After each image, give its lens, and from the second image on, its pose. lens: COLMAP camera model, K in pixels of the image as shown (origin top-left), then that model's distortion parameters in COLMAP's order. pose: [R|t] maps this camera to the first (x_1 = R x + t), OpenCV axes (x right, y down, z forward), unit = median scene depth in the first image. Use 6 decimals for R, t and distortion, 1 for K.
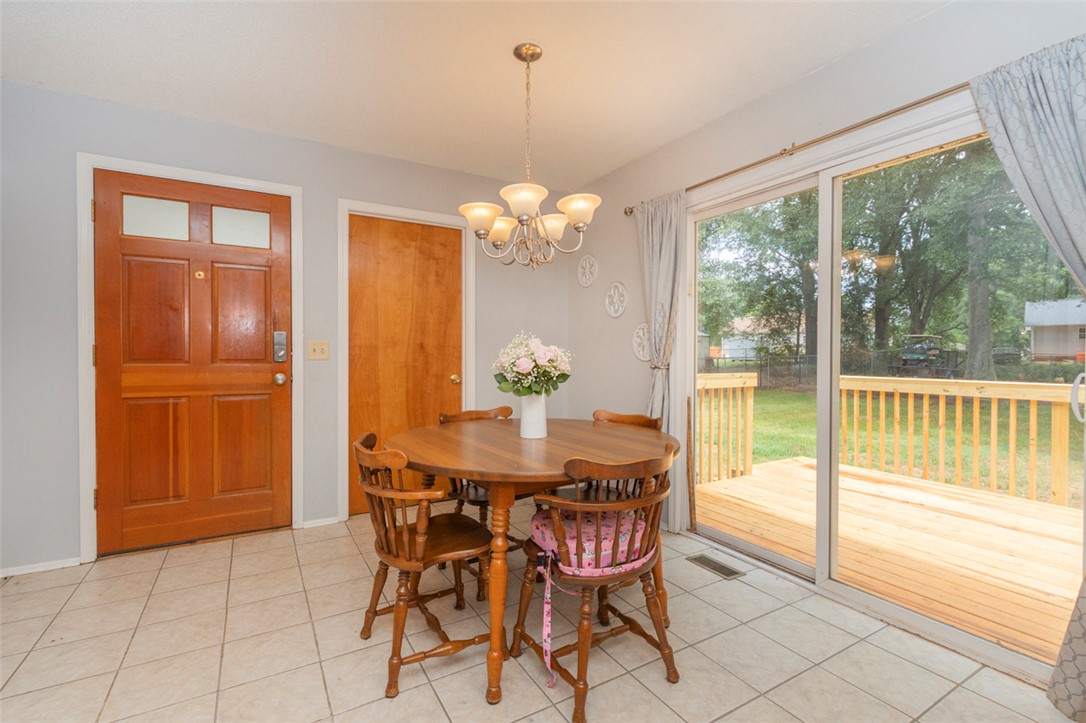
lens RADIAL K [[494.1, 0, 544.2], [0, 494.1, 358.3], [0, 0, 1]] dist [0.002409, -0.000729]
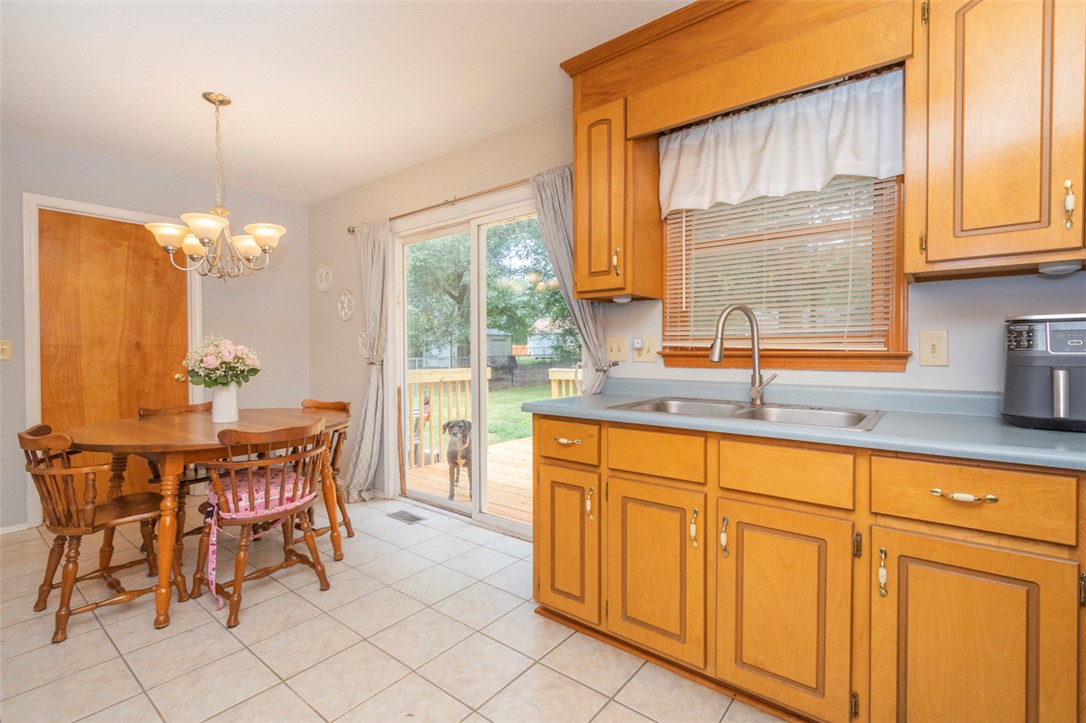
lens RADIAL K [[494.1, 0, 544.2], [0, 494.1, 358.3], [0, 0, 1]] dist [0.002409, -0.000729]
pose [[0.932760, -0.010001, 0.360360, 0.196599], [0.008908, 0.999949, 0.004691, 0.004770], [-0.360389, -0.001166, 0.932801, -0.289724]]
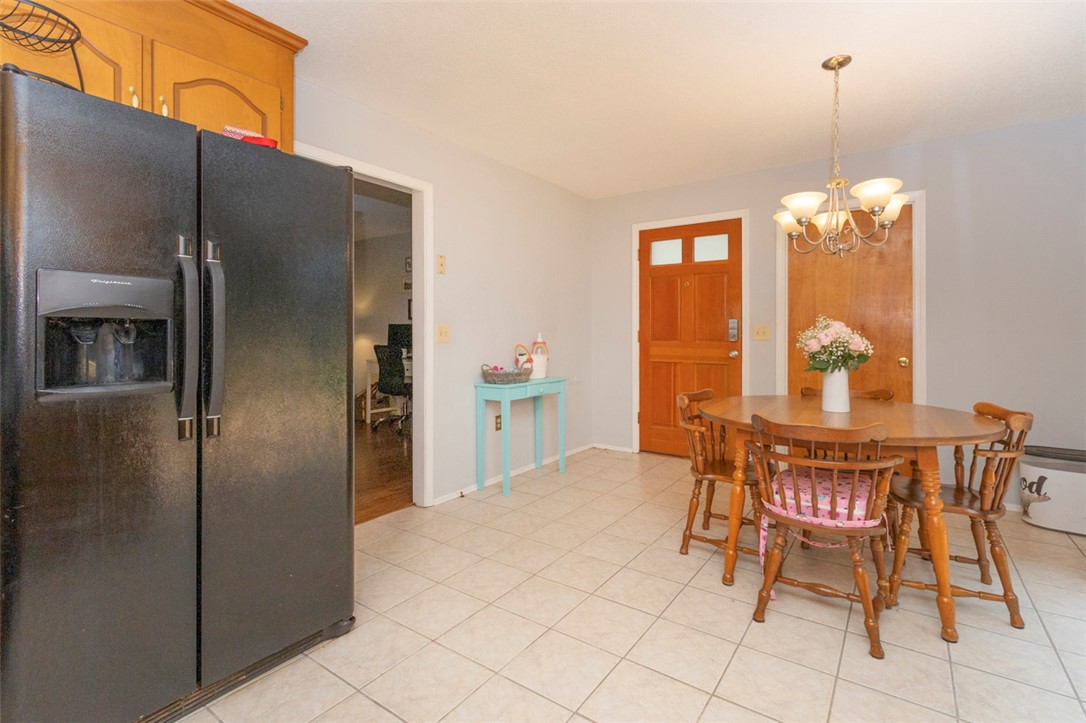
lens RADIAL K [[501.9, 0, 546.9], [0, 501.9, 333.1], [0, 0, 1]] dist [-0.000581, -0.000434]
pose [[0.409955, -0.003796, -0.912098, 0.534752], [-0.009081, 0.999925, -0.008243, 0.000264], [0.912060, 0.011662, 0.409890, -0.030423]]
